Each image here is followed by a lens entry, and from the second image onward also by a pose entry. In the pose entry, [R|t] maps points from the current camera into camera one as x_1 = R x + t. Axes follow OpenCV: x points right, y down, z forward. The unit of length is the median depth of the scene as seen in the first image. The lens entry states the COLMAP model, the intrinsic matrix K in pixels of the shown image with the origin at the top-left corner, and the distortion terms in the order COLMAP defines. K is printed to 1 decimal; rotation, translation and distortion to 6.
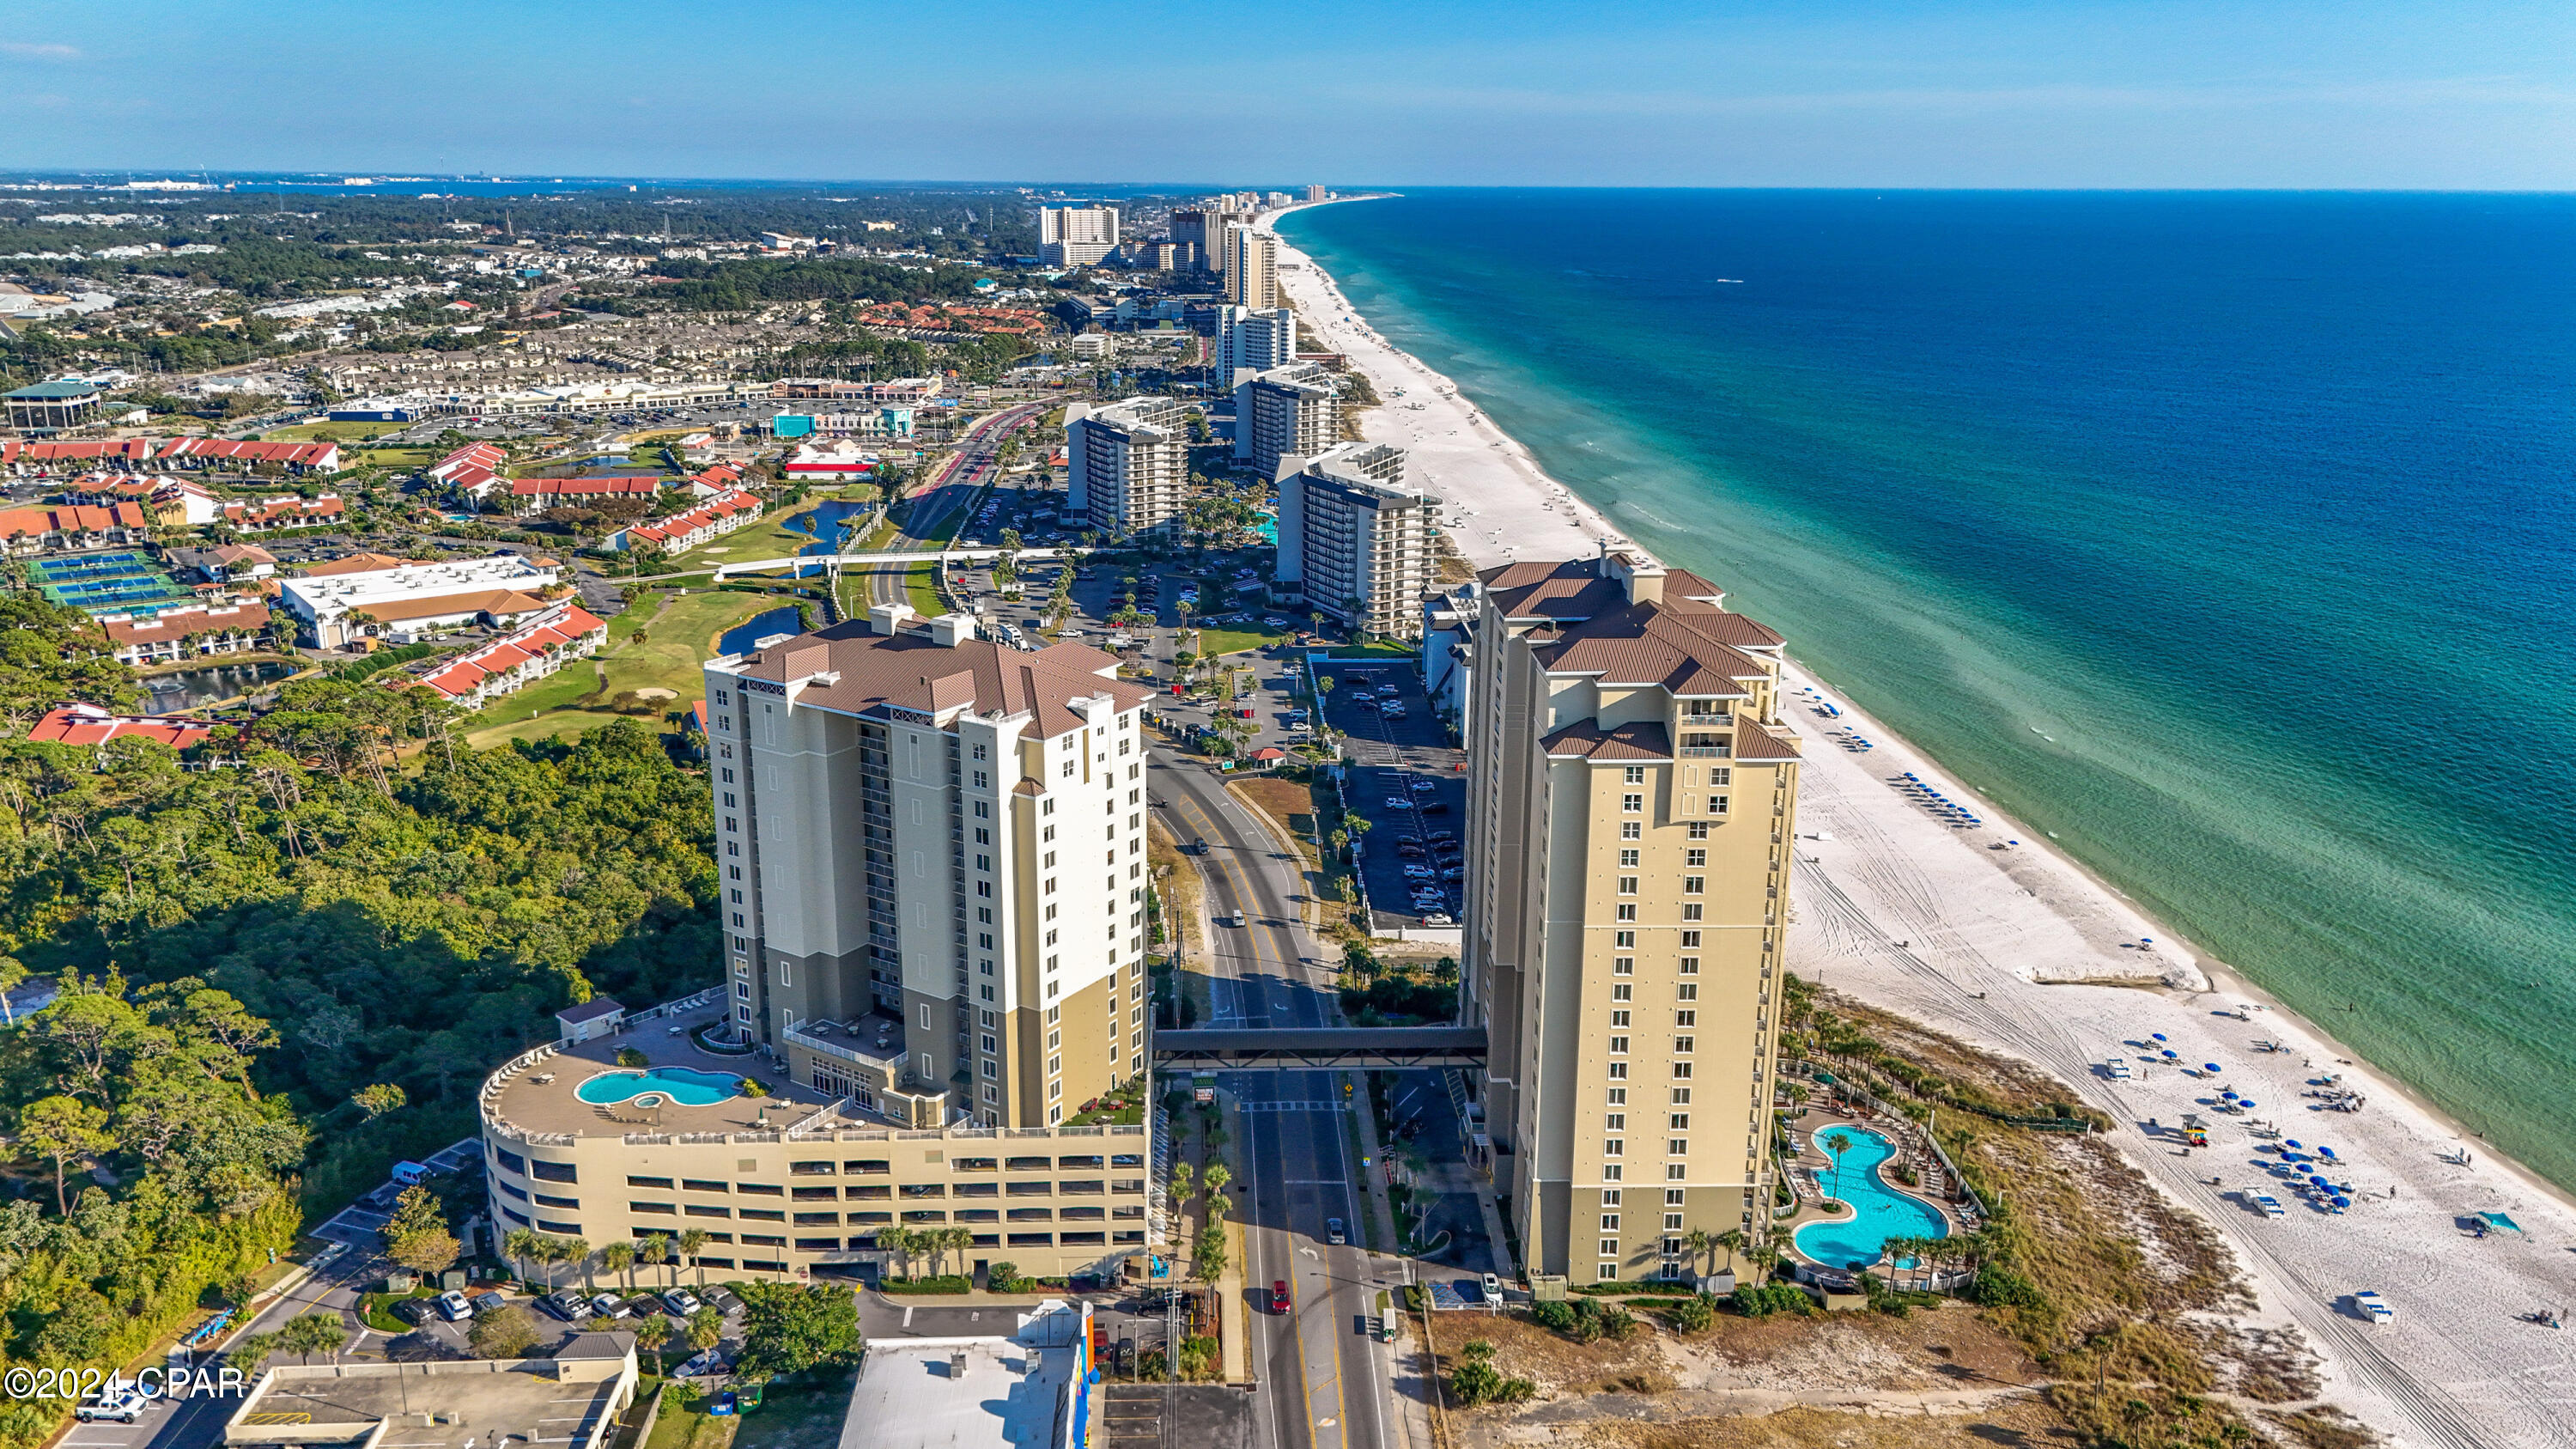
lens RADIAL K [[1898.3, 0, 1286.7], [0, 1898.3, 699.6], [0, 0, 1]] dist [0.063394, -0.054785]
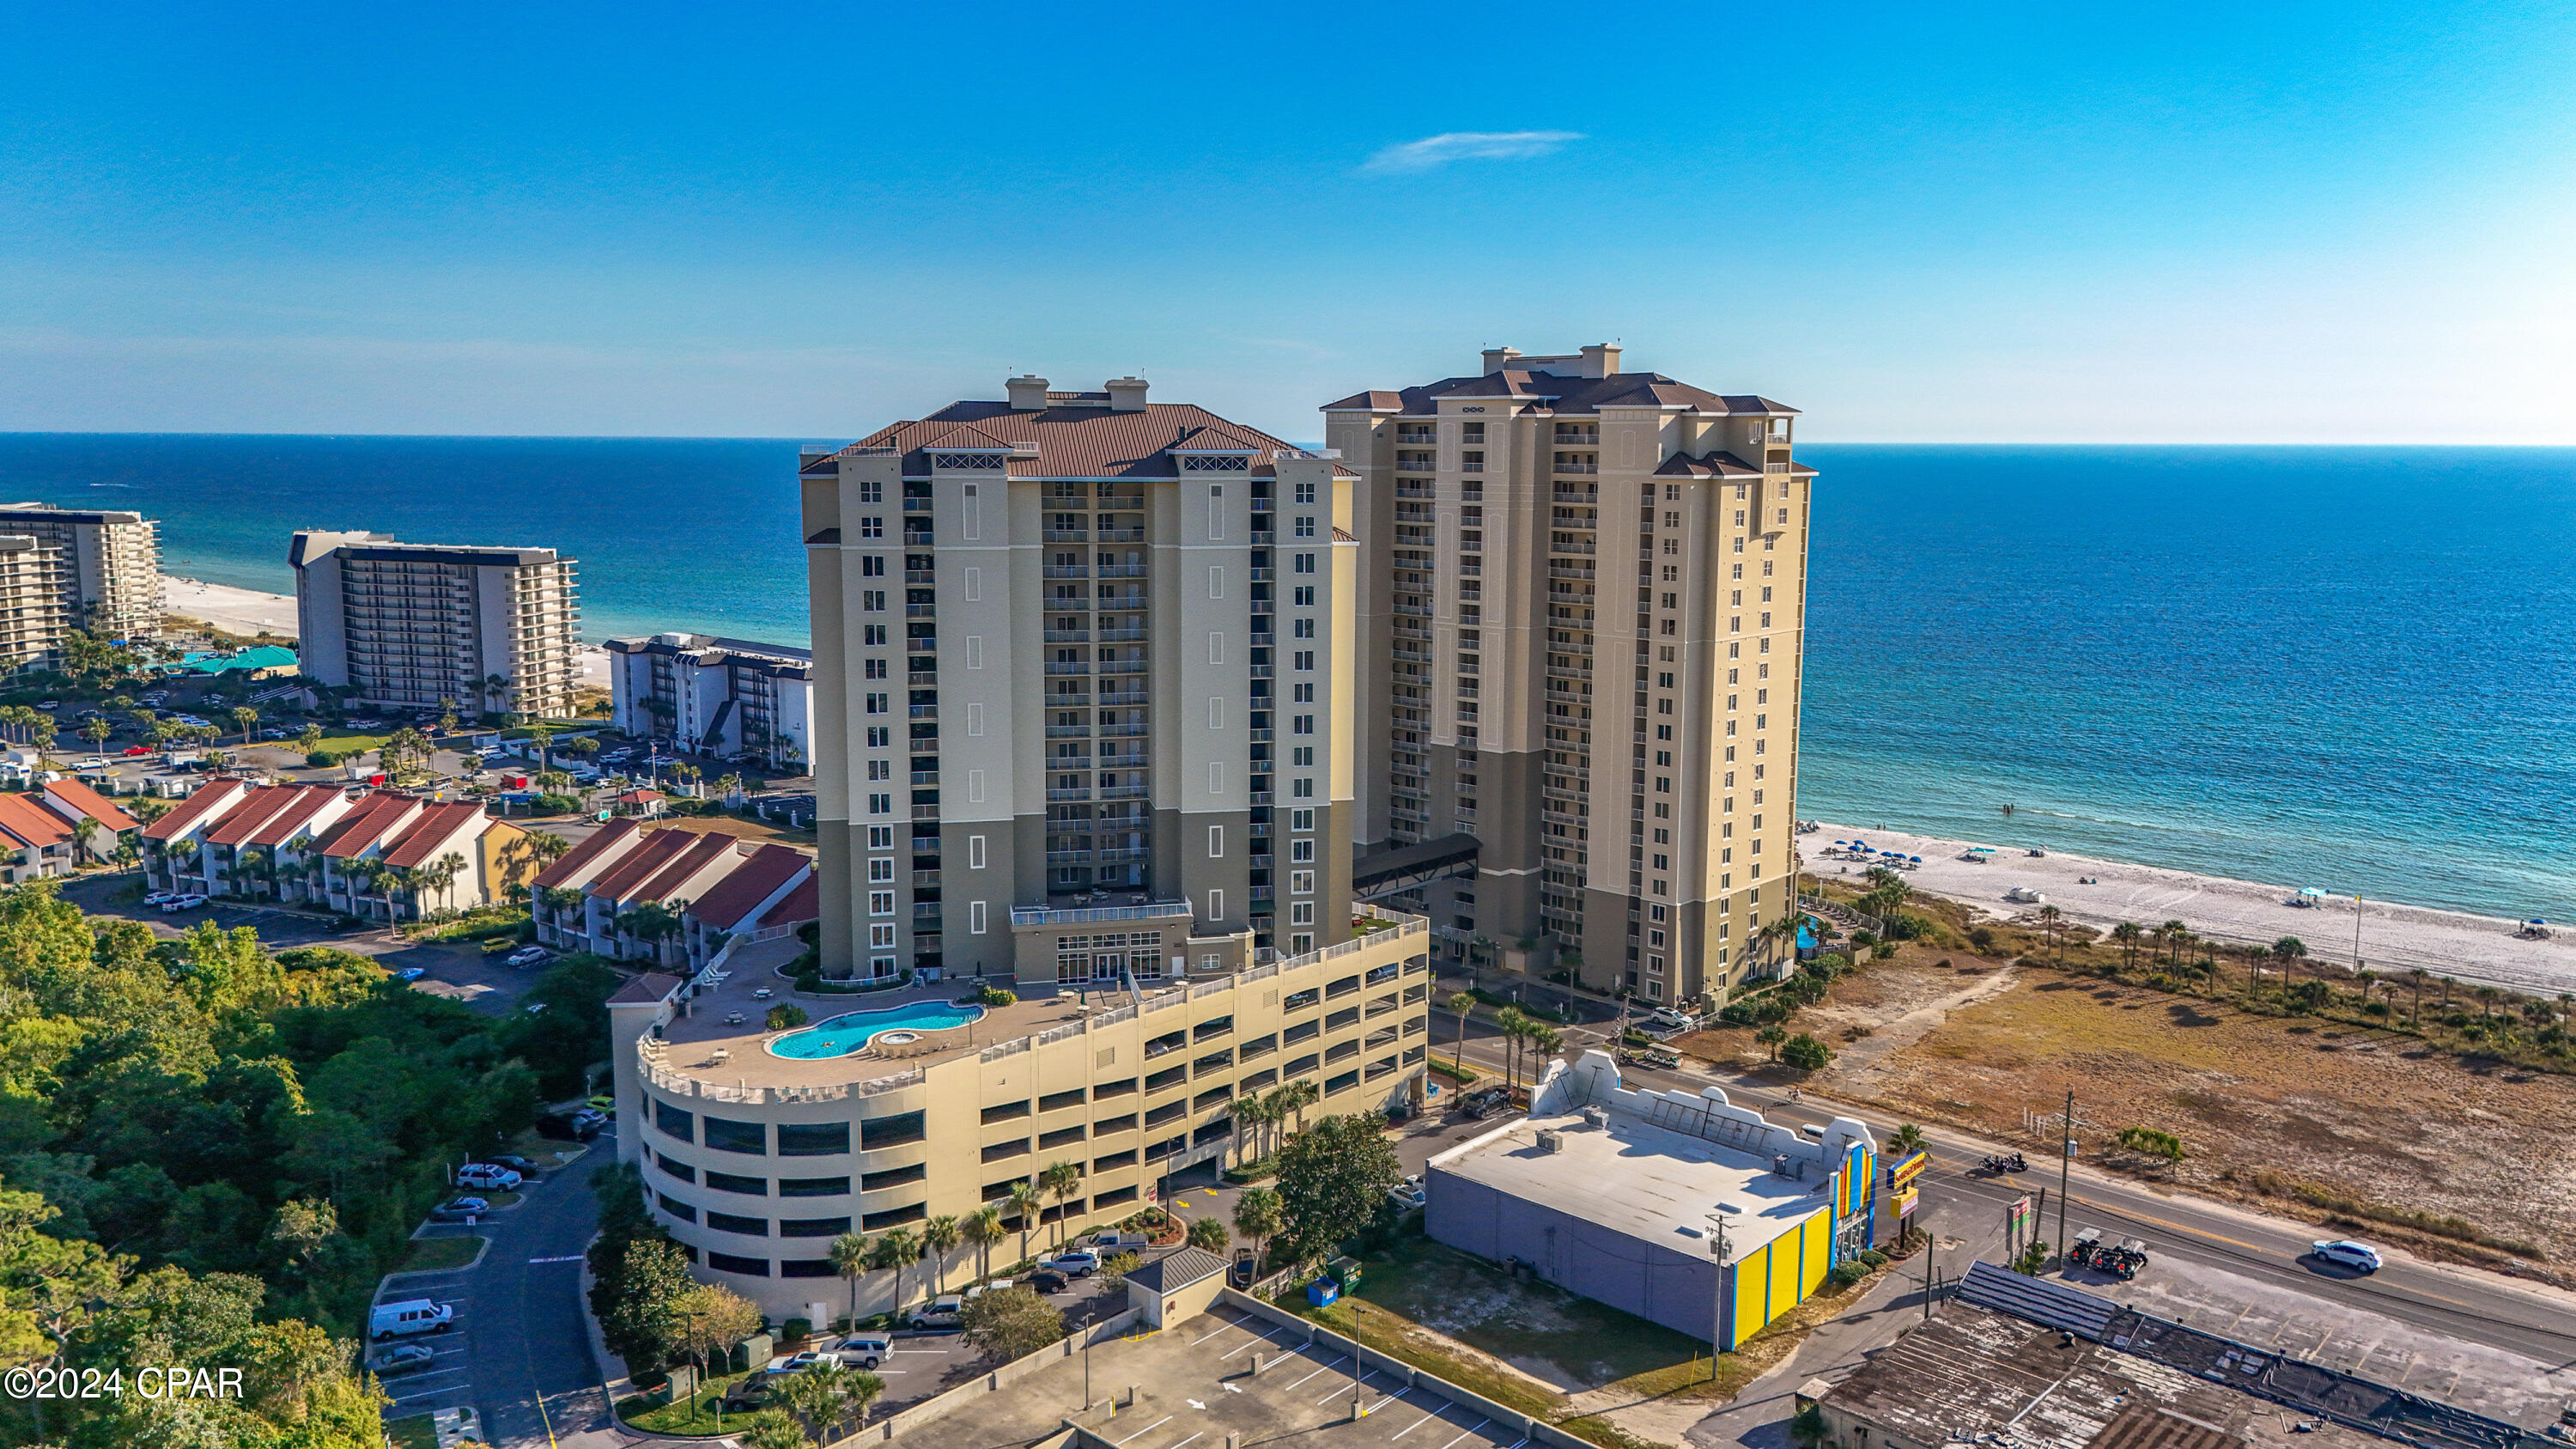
lens RADIAL K [[1898.3, 0, 1285.2], [0, 1898.3, 706.0], [0, 0, 1]] dist [0.063394, -0.054785]
pose [[0.711733, -0.104426, 0.694645, -0.711960], [0.186834, 0.981410, -0.043895, 0.145675], [-0.677148, 0.161025, 0.718012, 0.366933]]
